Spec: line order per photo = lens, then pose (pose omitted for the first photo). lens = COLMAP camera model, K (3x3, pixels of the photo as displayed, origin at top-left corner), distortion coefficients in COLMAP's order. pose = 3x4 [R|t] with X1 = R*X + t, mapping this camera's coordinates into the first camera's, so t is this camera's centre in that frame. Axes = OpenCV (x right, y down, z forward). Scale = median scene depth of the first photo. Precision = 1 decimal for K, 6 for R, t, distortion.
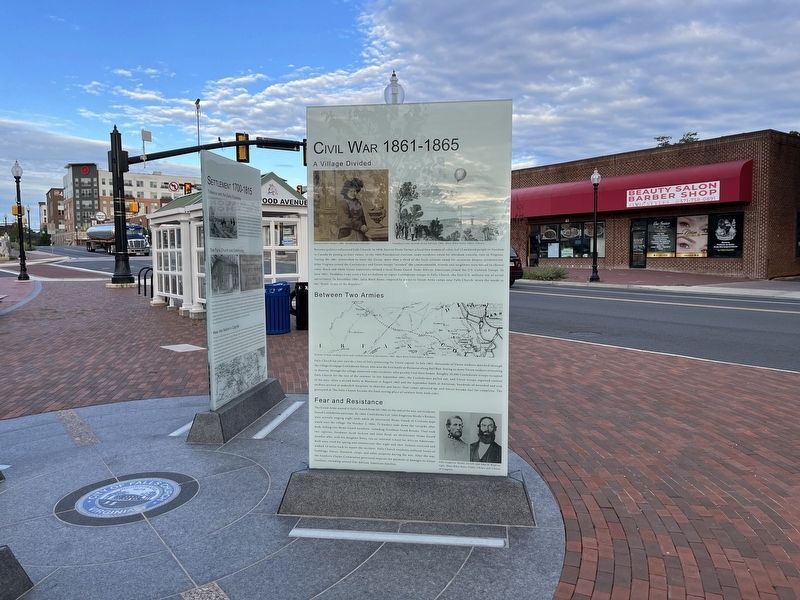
lens RADIAL K [[601.8, 0, 400.0], [0, 601.8, 295.5], [0, 0, 1]] dist [0.066388, -0.104688]
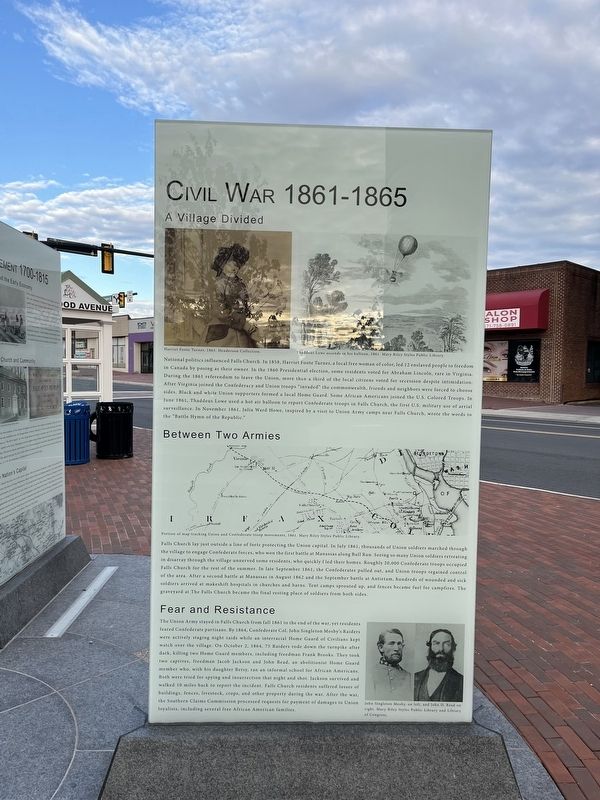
lens RADIAL K [[601.8, 0, 302.1], [0, 601.8, 403.7], [0, 0, 1]] dist [0.066388, -0.104688]
pose [[0.985770, 0.012658, 0.167620, -0.107269], [-0.009632, 0.999776, -0.018854, -0.021773], [-0.167821, 0.016971, 0.985671, 0.382460]]
